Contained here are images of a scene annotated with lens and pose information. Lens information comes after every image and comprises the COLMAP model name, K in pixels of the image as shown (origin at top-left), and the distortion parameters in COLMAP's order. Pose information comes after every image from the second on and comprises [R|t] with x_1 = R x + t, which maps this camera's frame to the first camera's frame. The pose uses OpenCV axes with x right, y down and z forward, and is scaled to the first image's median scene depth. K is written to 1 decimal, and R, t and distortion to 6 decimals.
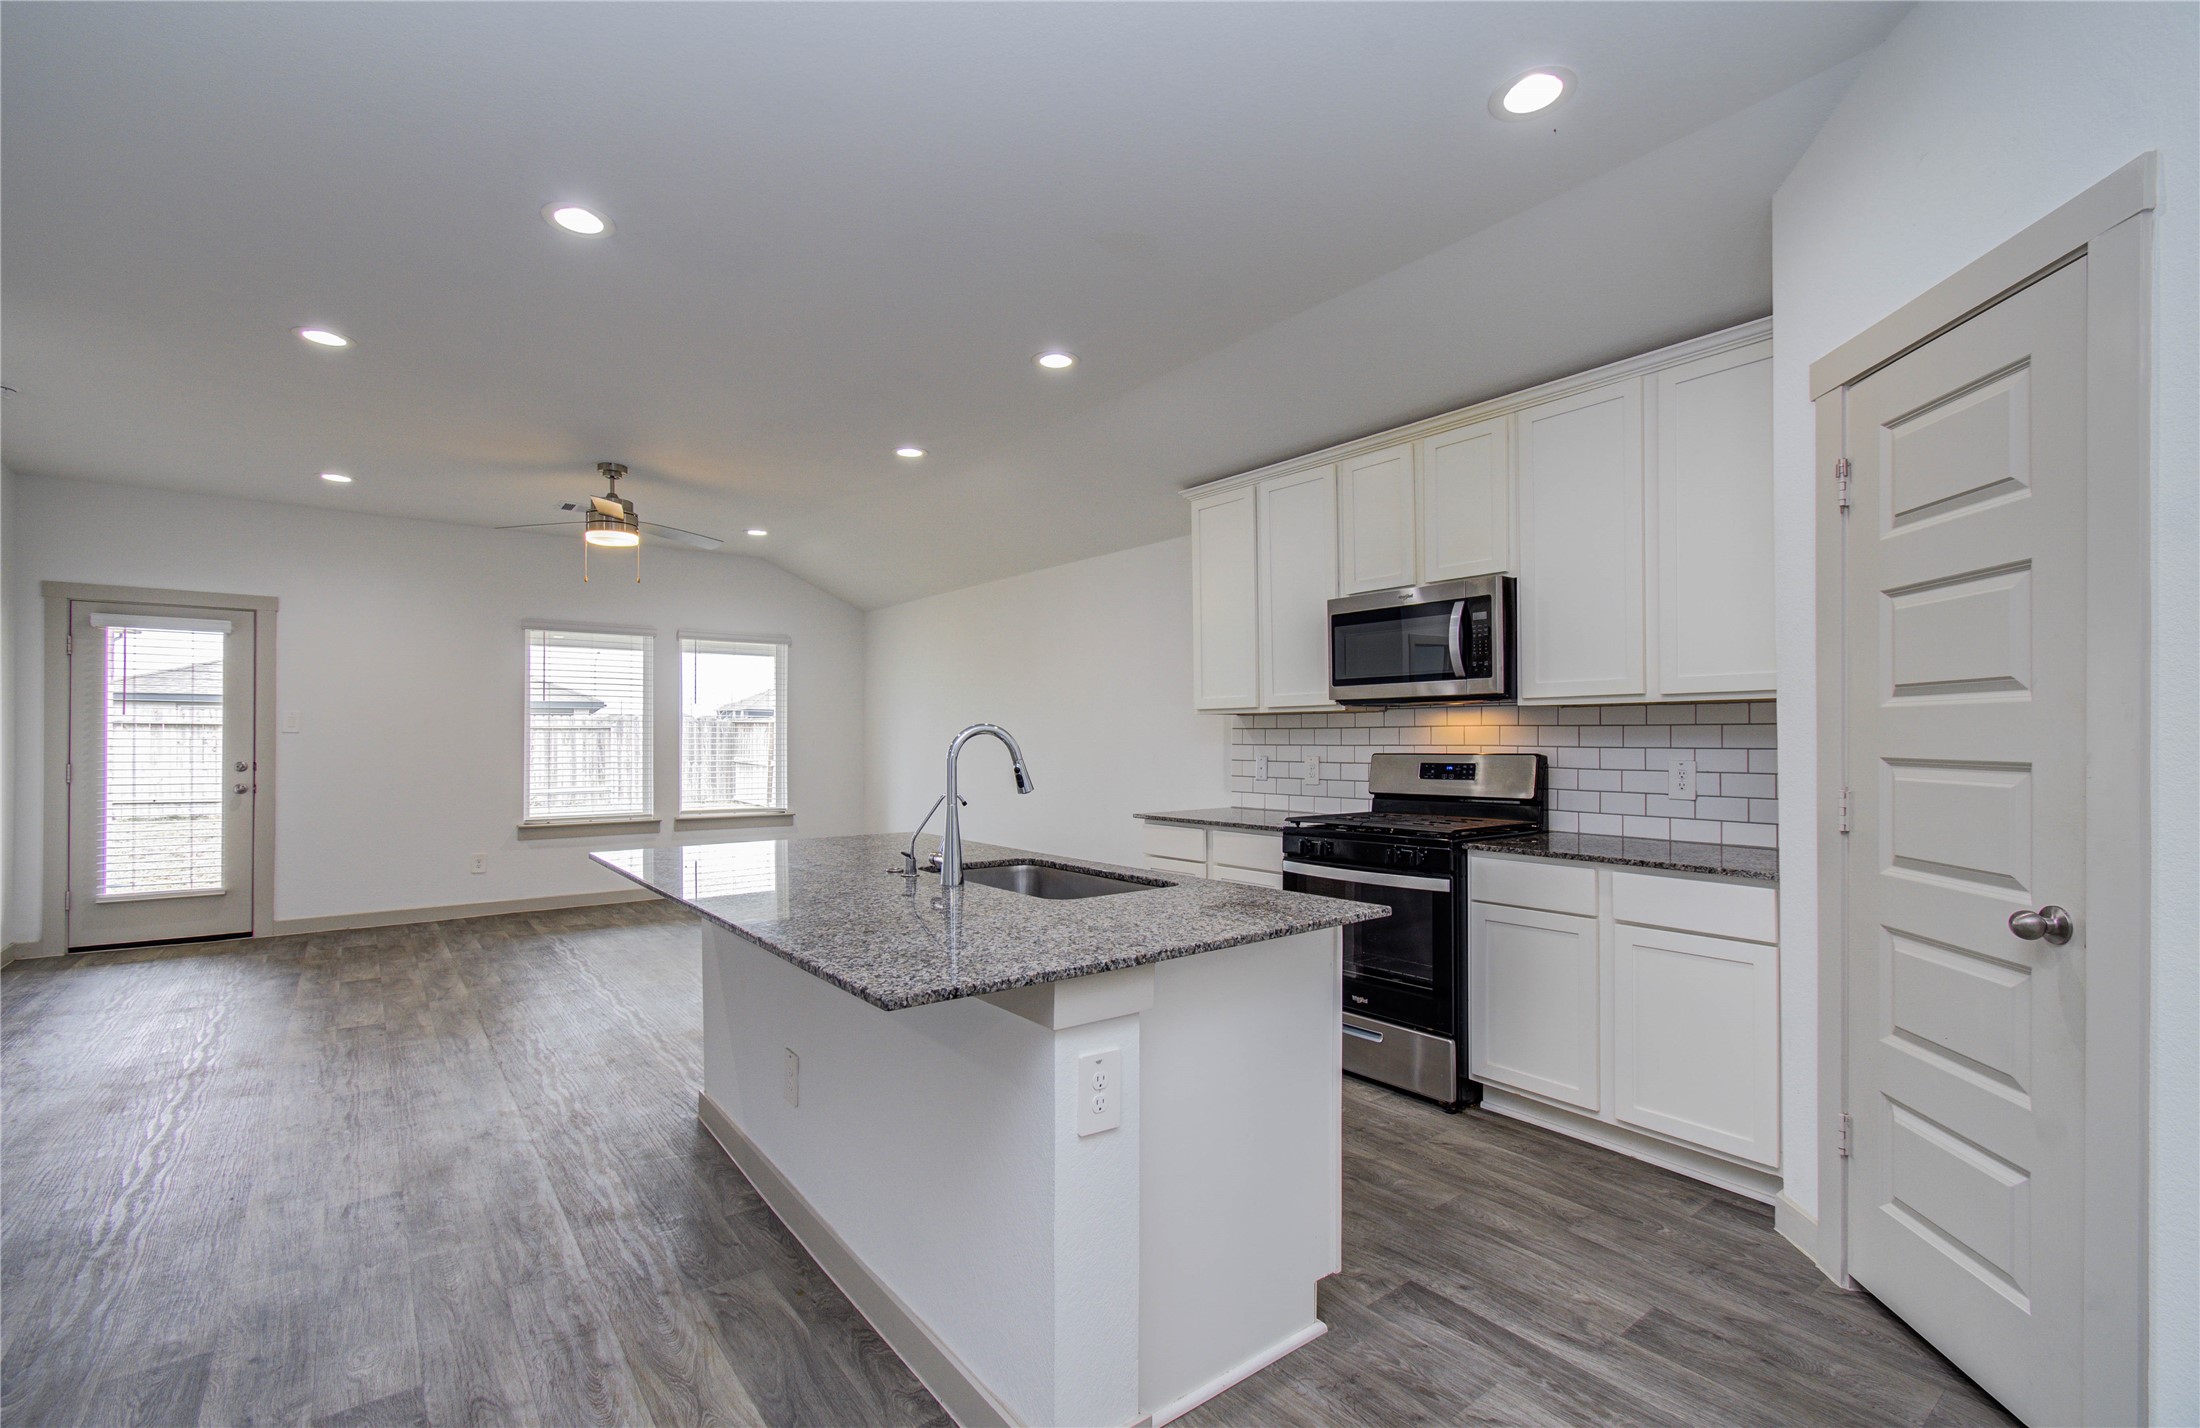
lens RADIAL K [[967.8, 0, 1113.6], [0, 967.8, 728.7], [0, 0, 1]] dist [-0.005568, 0.001292]
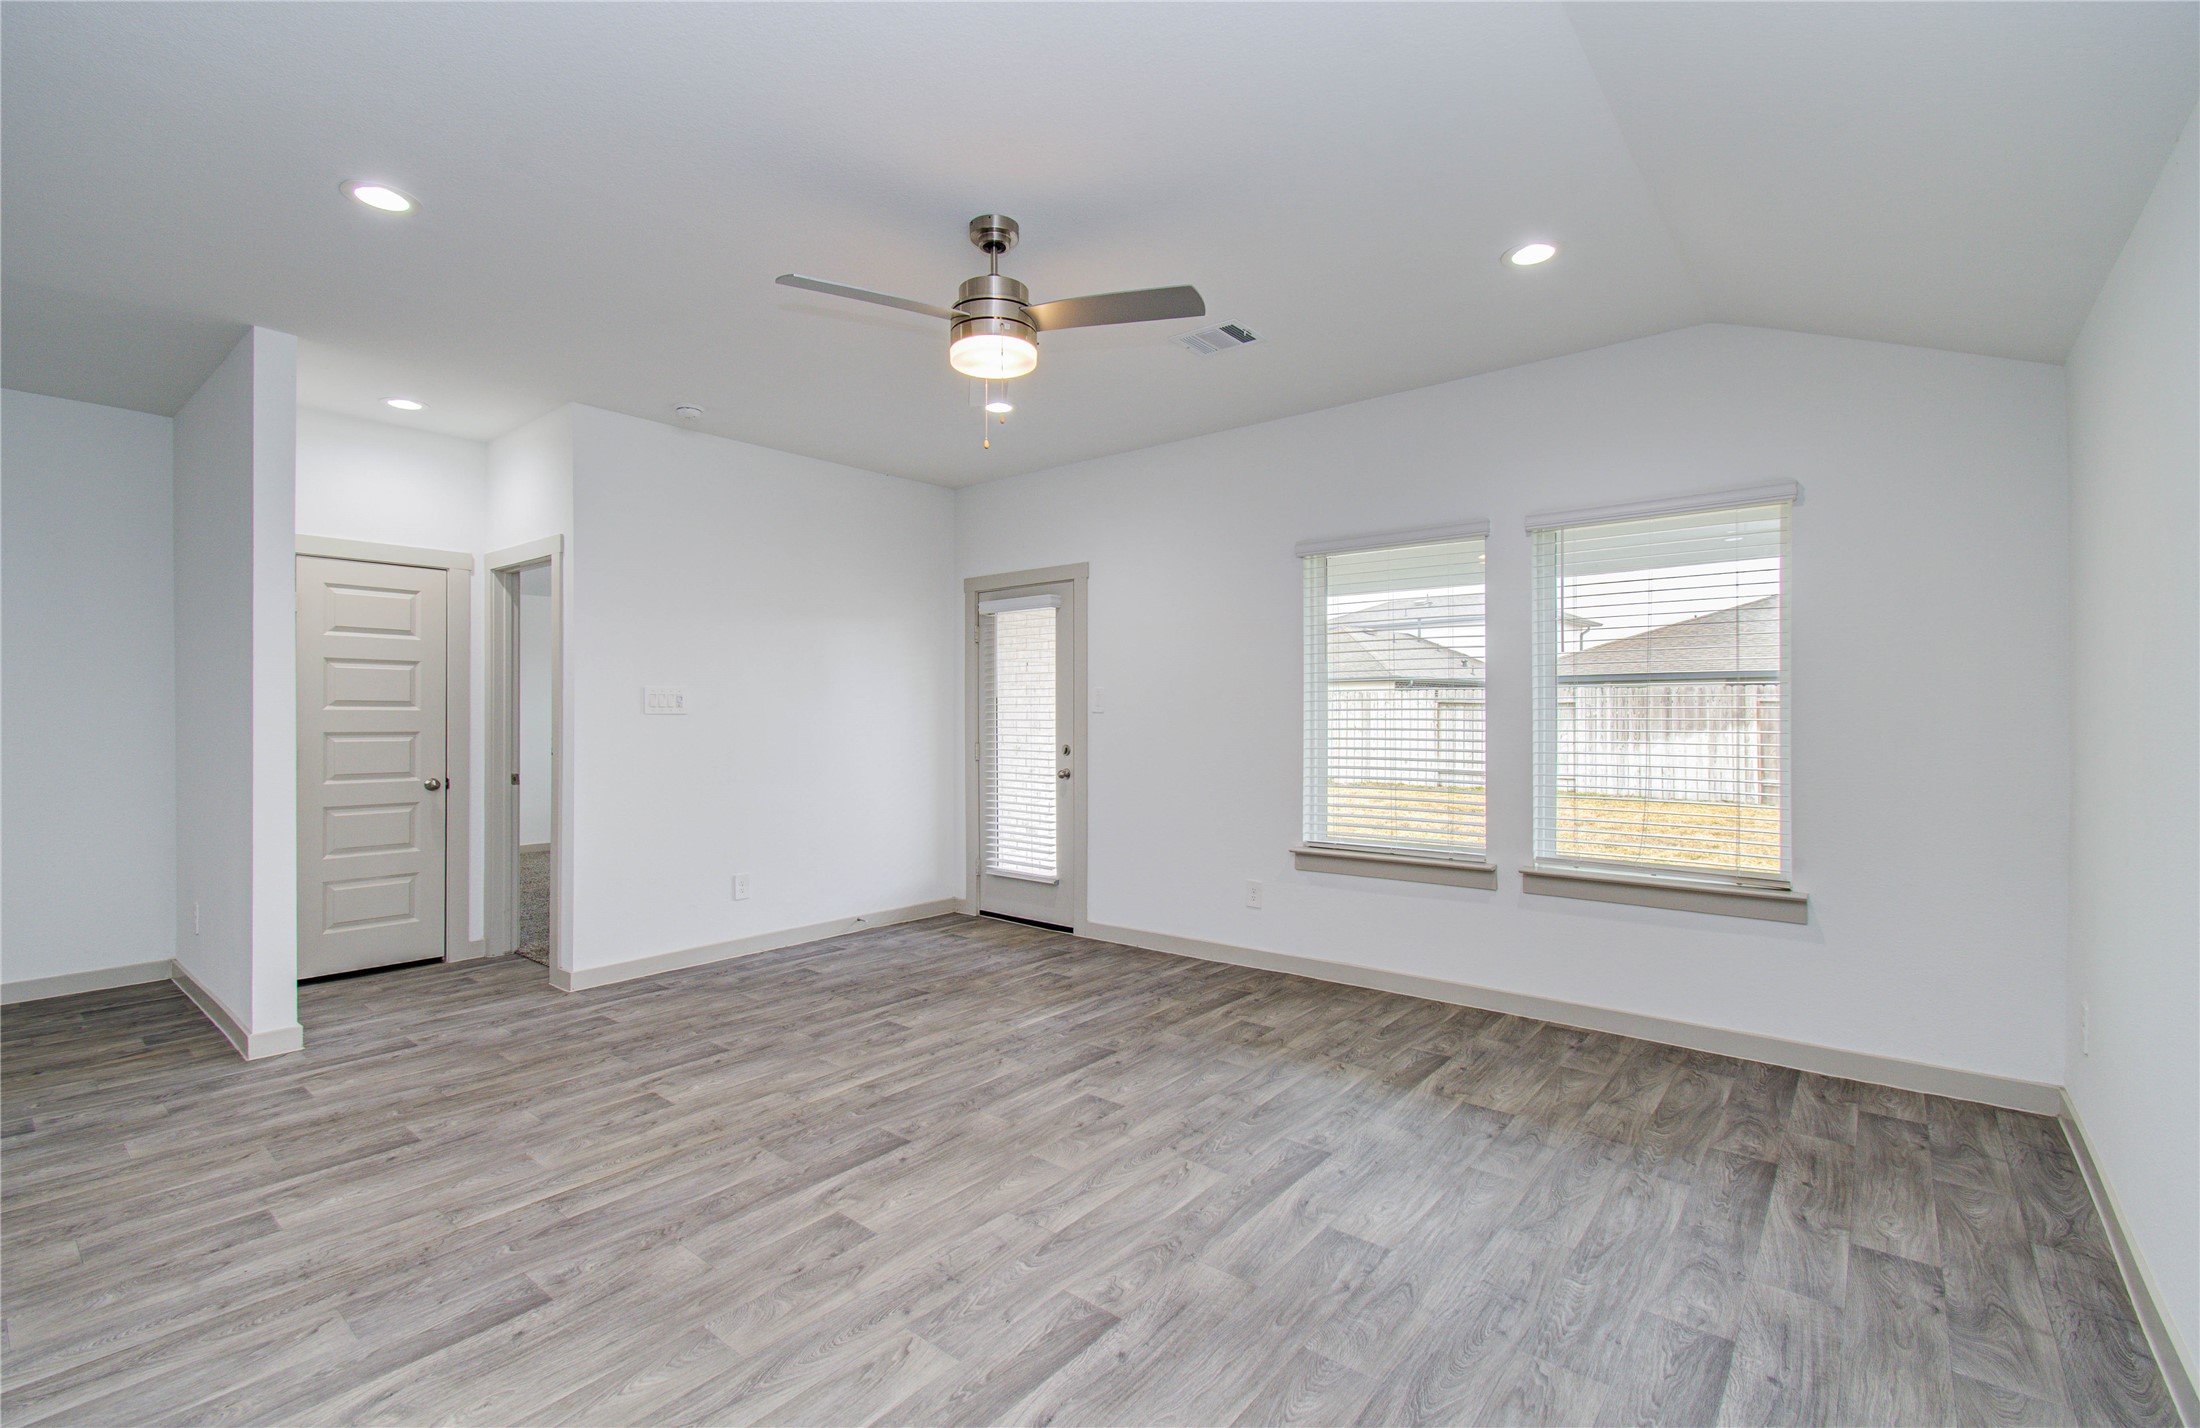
lens RADIAL K [[967.8, 0, 1075.3], [0, 967.8, 699.2], [0, 0, 1]] dist [-0.005568, 0.001292]
pose [[0.205393, -0.017030, -0.978531, 0.036851], [0.009261, 0.999838, -0.015457, 0.007524], [0.978636, -0.005887, 0.205517, 1.122406]]
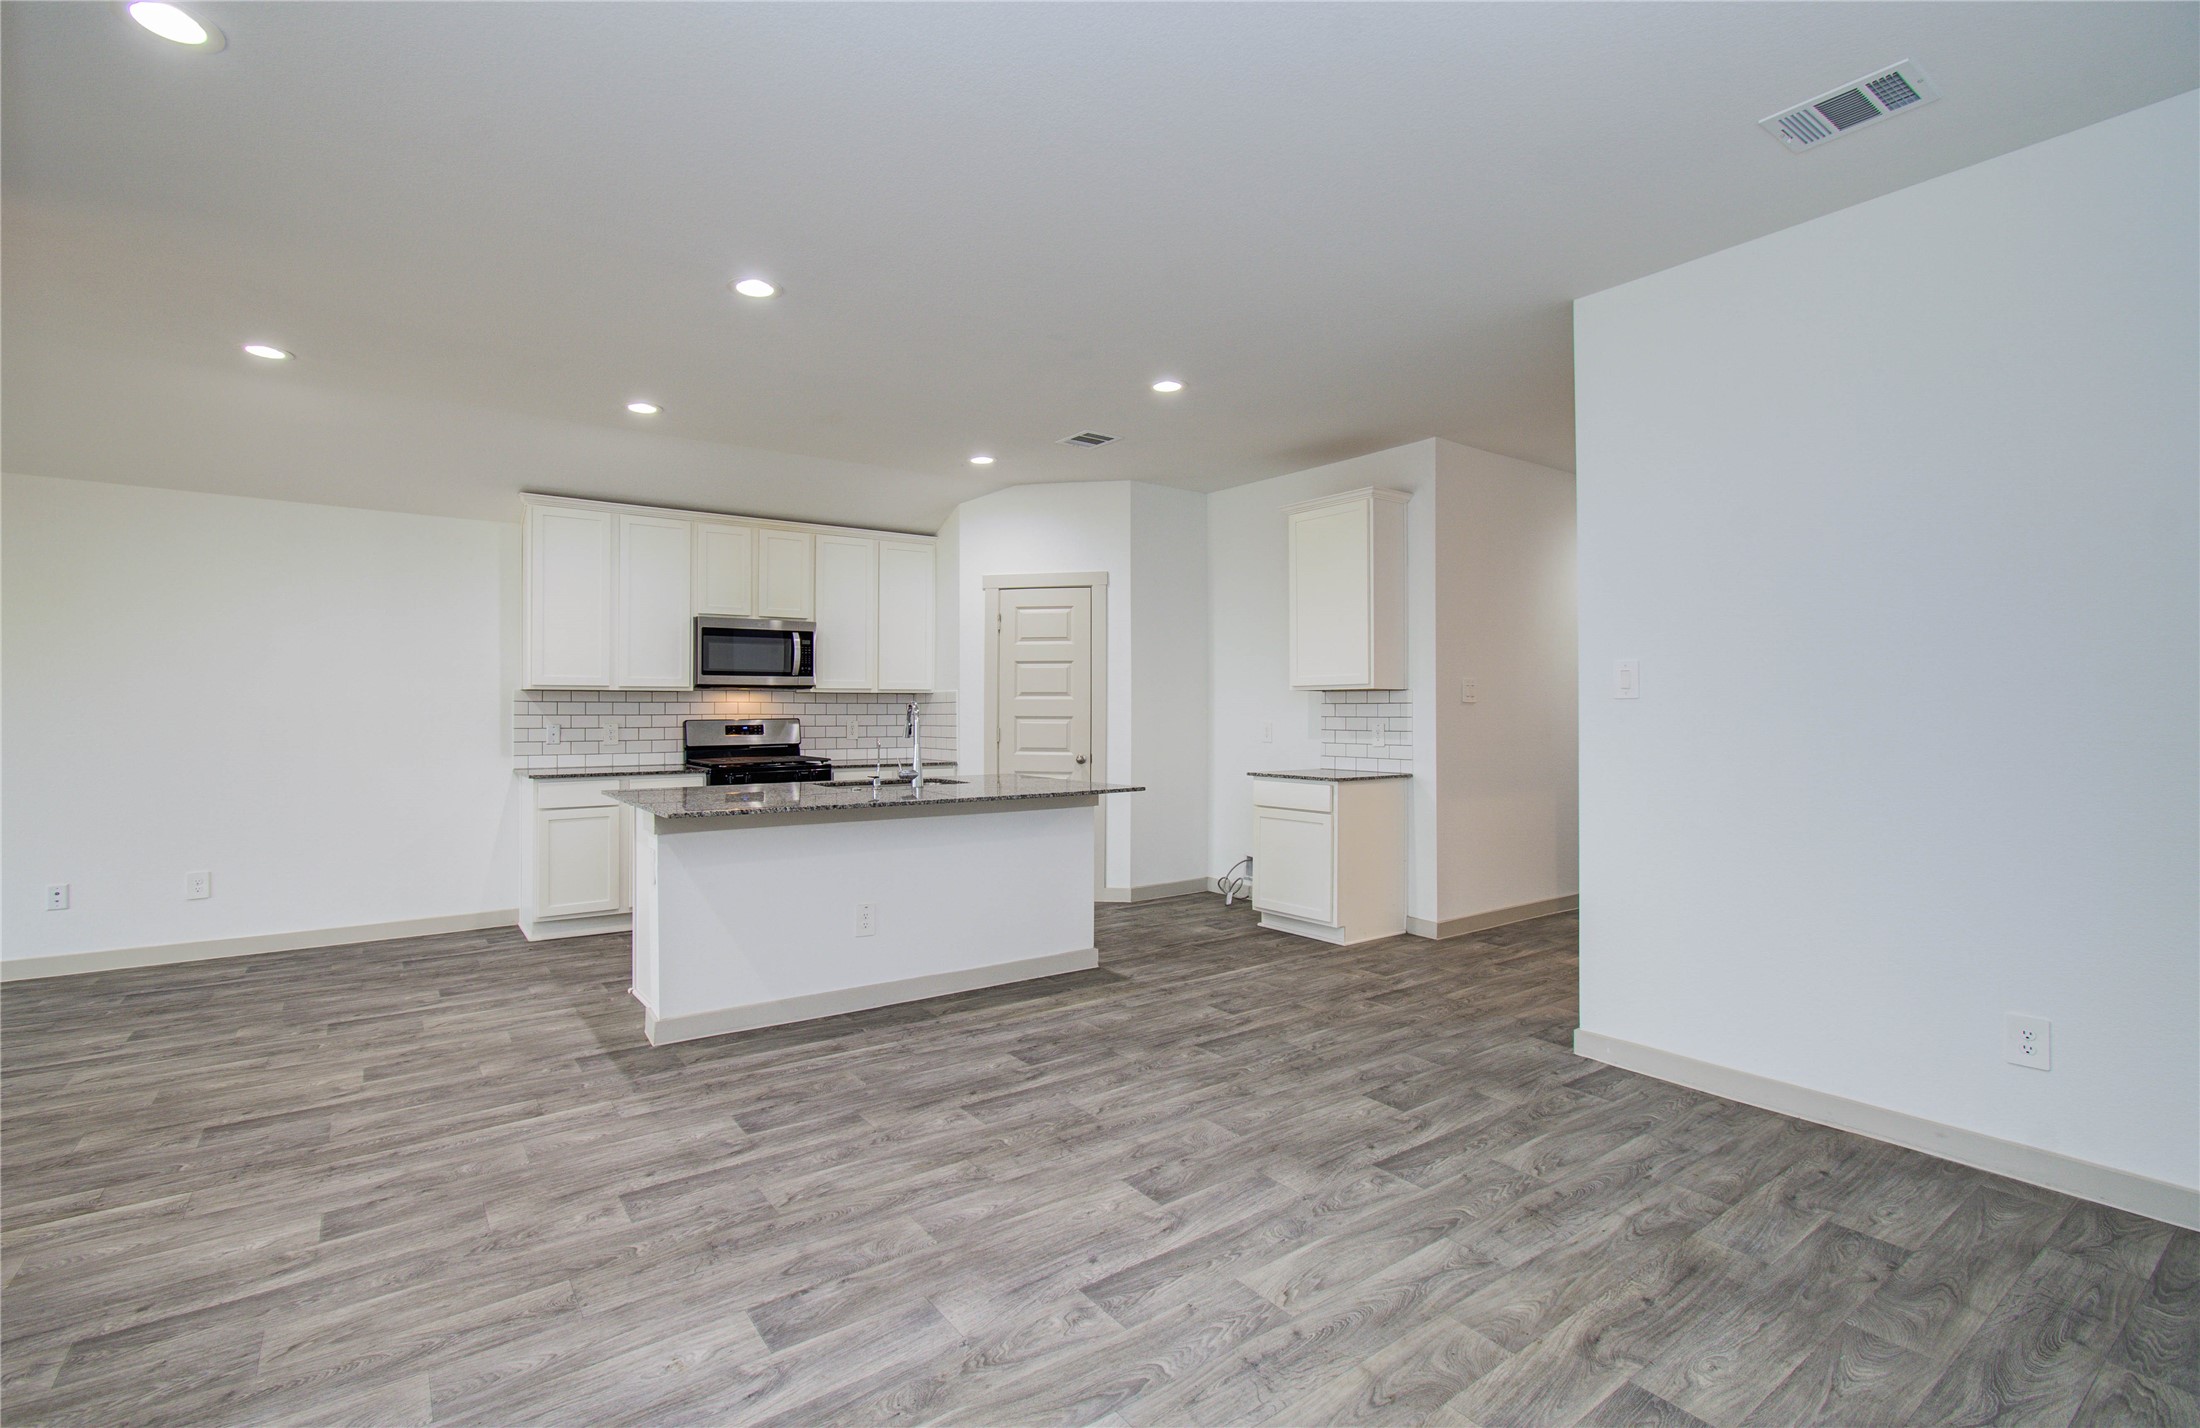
lens RADIAL K [[967.8, 0, 1023.4], [0, 967.8, 740.5], [0, 0, 1]] dist [-0.005568, 0.001292]
pose [[0.072251, -0.029018, 0.996964, -1.100347], [-0.010339, 0.999501, 0.029841, 0.006699], [-0.997333, -0.012464, 0.071914, 0.362737]]
